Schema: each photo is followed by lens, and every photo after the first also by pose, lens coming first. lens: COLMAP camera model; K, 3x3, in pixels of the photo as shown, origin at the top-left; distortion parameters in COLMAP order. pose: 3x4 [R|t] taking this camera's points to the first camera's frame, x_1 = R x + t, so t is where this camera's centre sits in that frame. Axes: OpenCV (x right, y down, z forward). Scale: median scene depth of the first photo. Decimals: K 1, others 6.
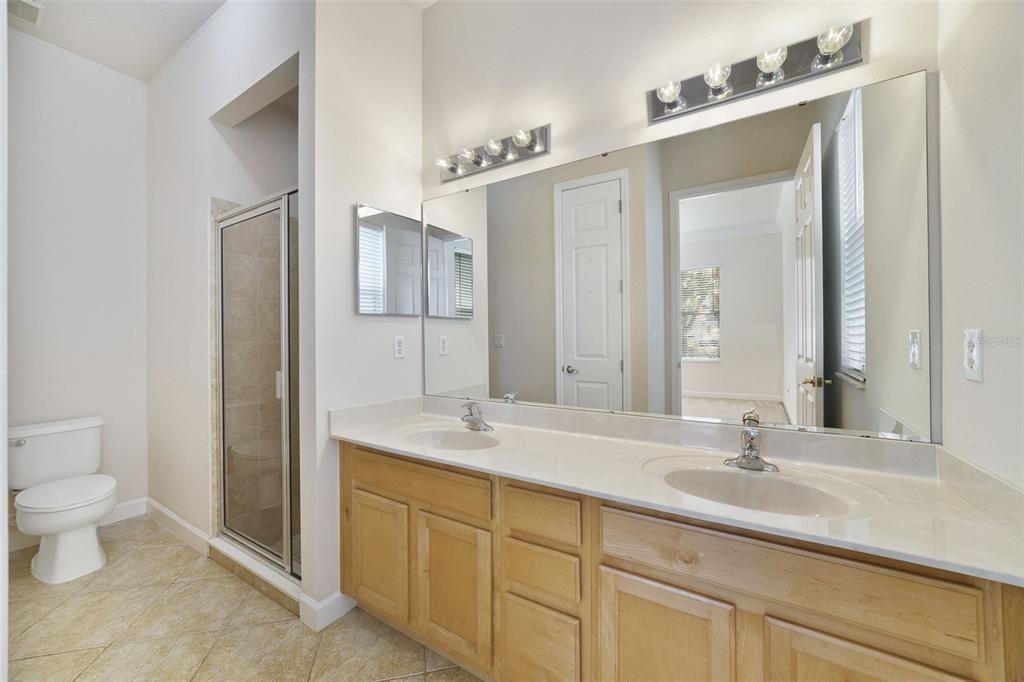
lens RADIAL K [[393.9, 0, 502.5], [0, 393.9, 337.0], [0, 0, 1]] dist [-0.022271, 0.010970]
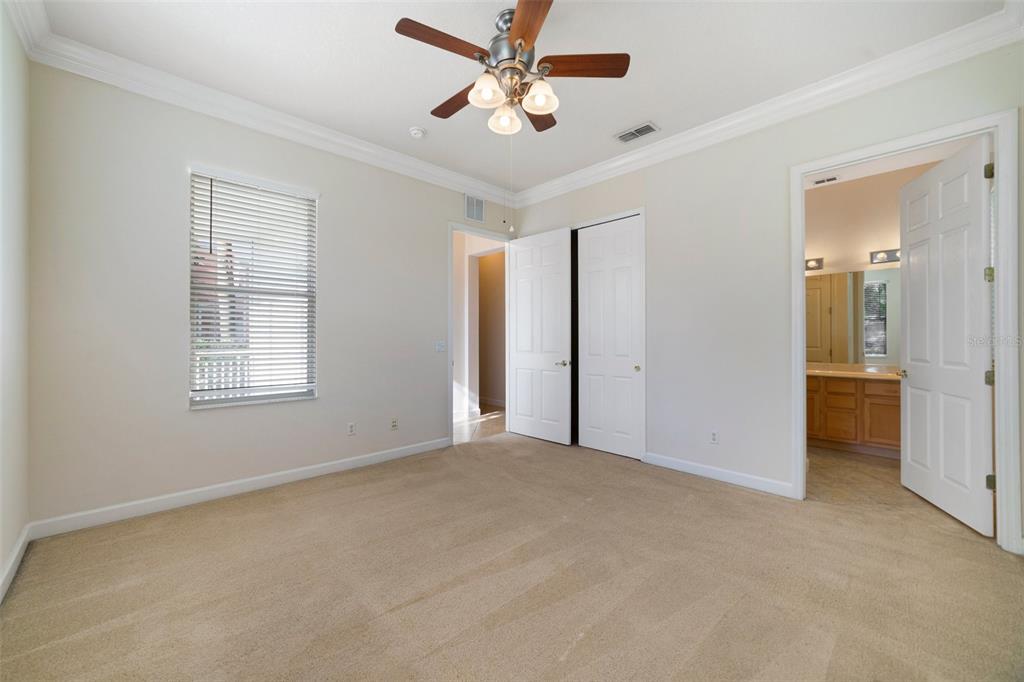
lens RADIAL K [[393.9, 0, 502.5], [0, 393.9, 337.0], [0, 0, 1]] dist [-0.022271, 0.010970]
pose [[0.968173, 0.000198, -0.250282, -1.357651], [-0.000993, 0.999995, -0.003051, 0.015874], [0.250280, 0.003203, 0.968168, -2.177705]]
